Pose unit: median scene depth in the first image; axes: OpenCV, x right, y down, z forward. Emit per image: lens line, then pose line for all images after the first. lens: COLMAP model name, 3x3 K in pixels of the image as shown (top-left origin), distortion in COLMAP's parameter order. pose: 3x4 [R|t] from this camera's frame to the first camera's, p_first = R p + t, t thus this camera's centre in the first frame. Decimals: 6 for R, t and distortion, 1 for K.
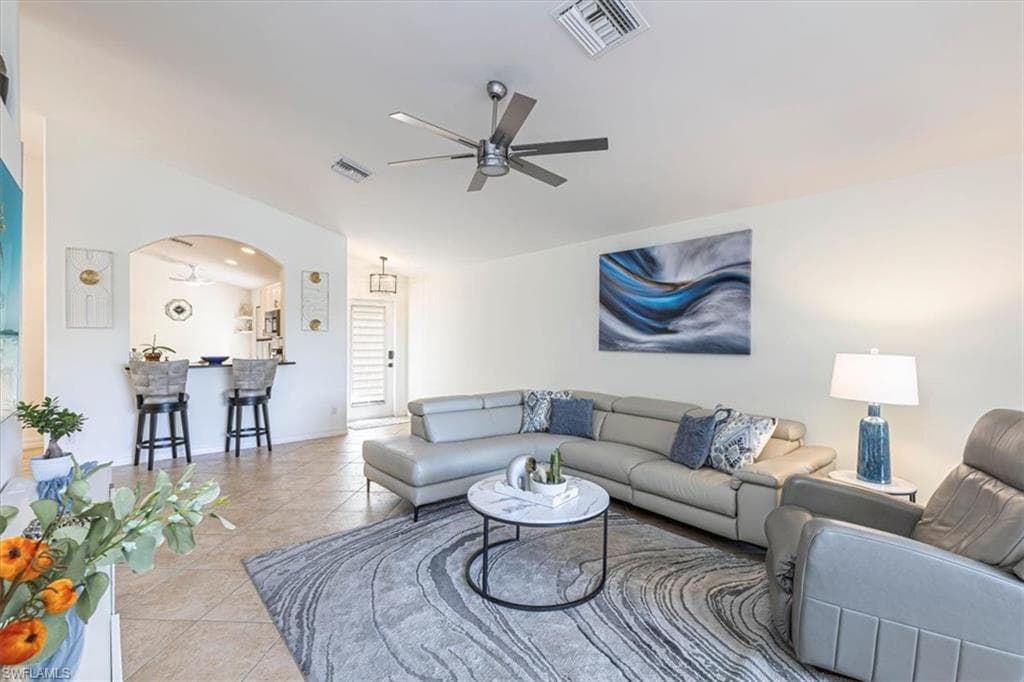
lens RADIAL K [[453.2, 0, 509.6], [0, 453.2, 353.1], [0, 0, 1]] dist [-0.000933, -0.000085]
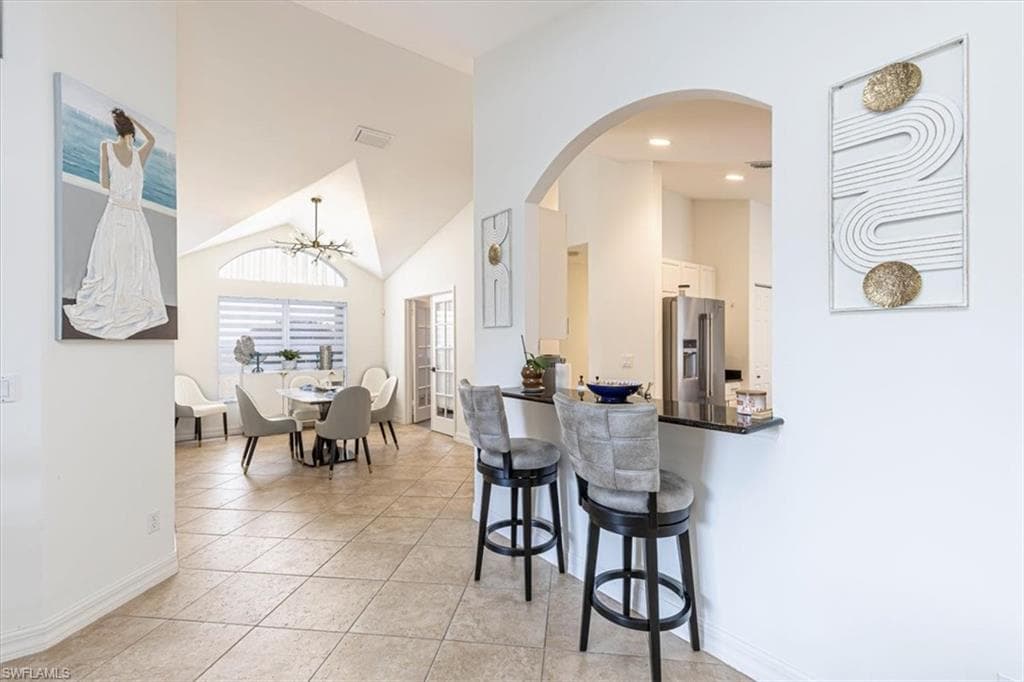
lens RADIAL K [[453.1, 0, 515.5], [0, 453.1, 338.8], [0, 0, 1]] dist [0.001828, 0.000149]
pose [[-0.046608, -0.006197, -0.998894, -0.208868], [-0.026611, 0.999634, -0.004960, -0.031299], [0.998559, 0.026351, -0.046755, 0.944934]]
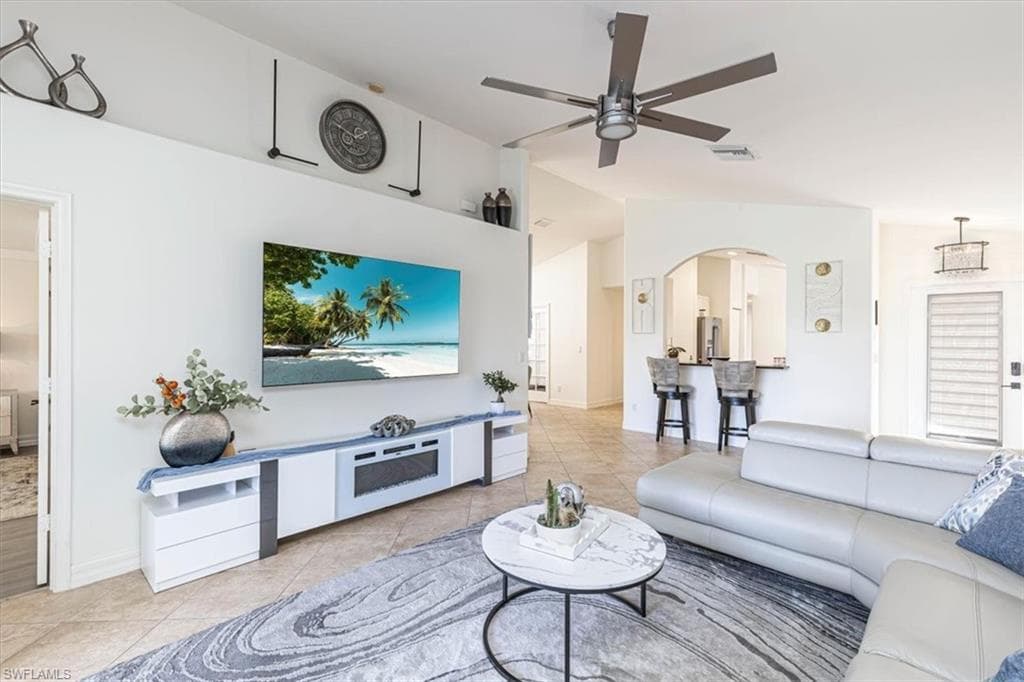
lens RADIAL K [[453.1, 0, 515.5], [0, 453.1, 338.8], [0, 0, 1]] dist [0.001828, 0.000149]
pose [[0.100895, -0.003777, -0.994890, 0.412971], [-0.035486, 0.999343, -0.007393, -0.011858], [0.994264, 0.036050, 0.100695, 0.401766]]
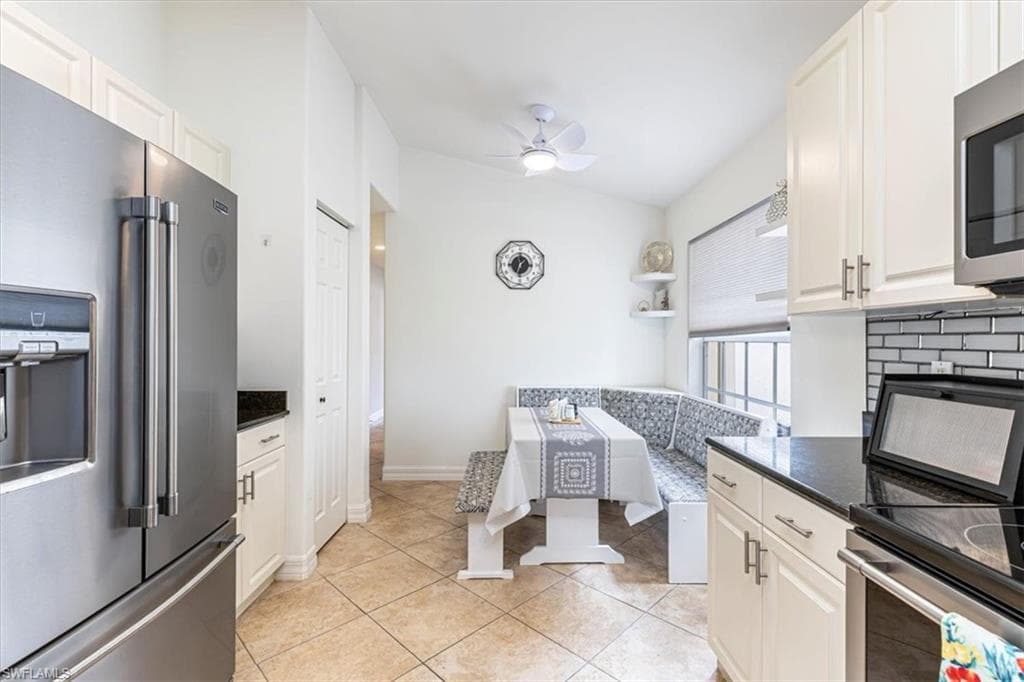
lens RADIAL K [[453.1, 0, 515.5], [0, 453.1, 338.8], [0, 0, 1]] dist [0.001828, 0.000149]
pose [[0.769625, -0.002100, -0.638492, -0.838620], [-0.020237, 0.999412, -0.027680, -0.022047], [0.638175, 0.034224, 0.769130, 1.225354]]
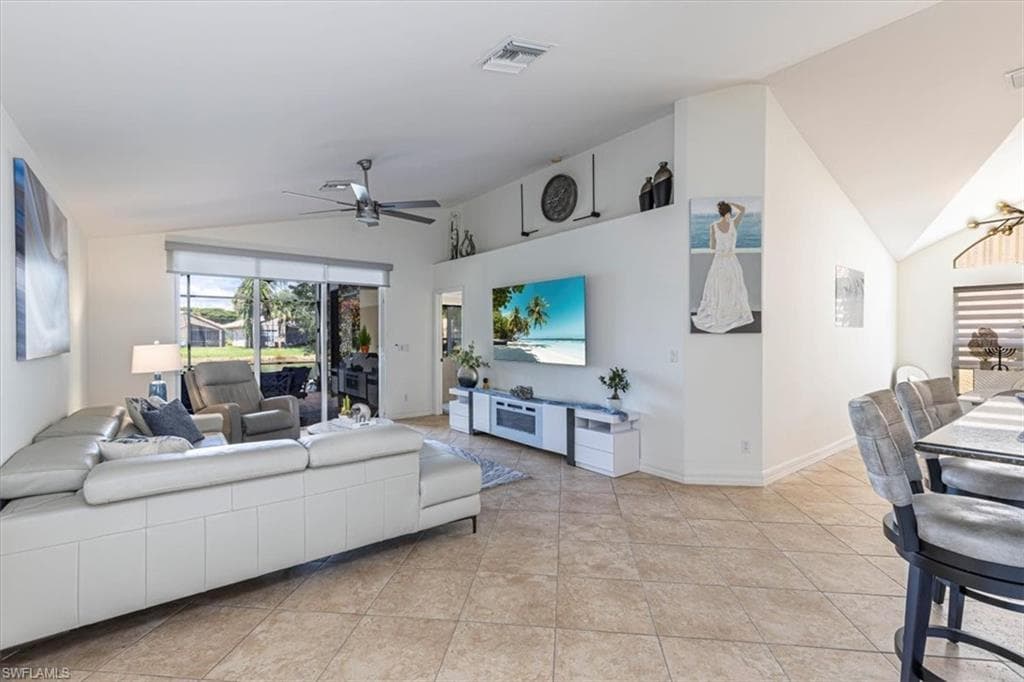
lens RADIAL K [[453.1, 0, 515.5], [0, 453.1, 338.8], [0, 0, 1]] dist [0.001828, 0.000149]
pose [[-0.999081, -0.001637, 0.042827, -0.315067], [-0.000051, 0.999315, 0.037011, -0.041593], [-0.042858, 0.036975, -0.998397, 1.333870]]
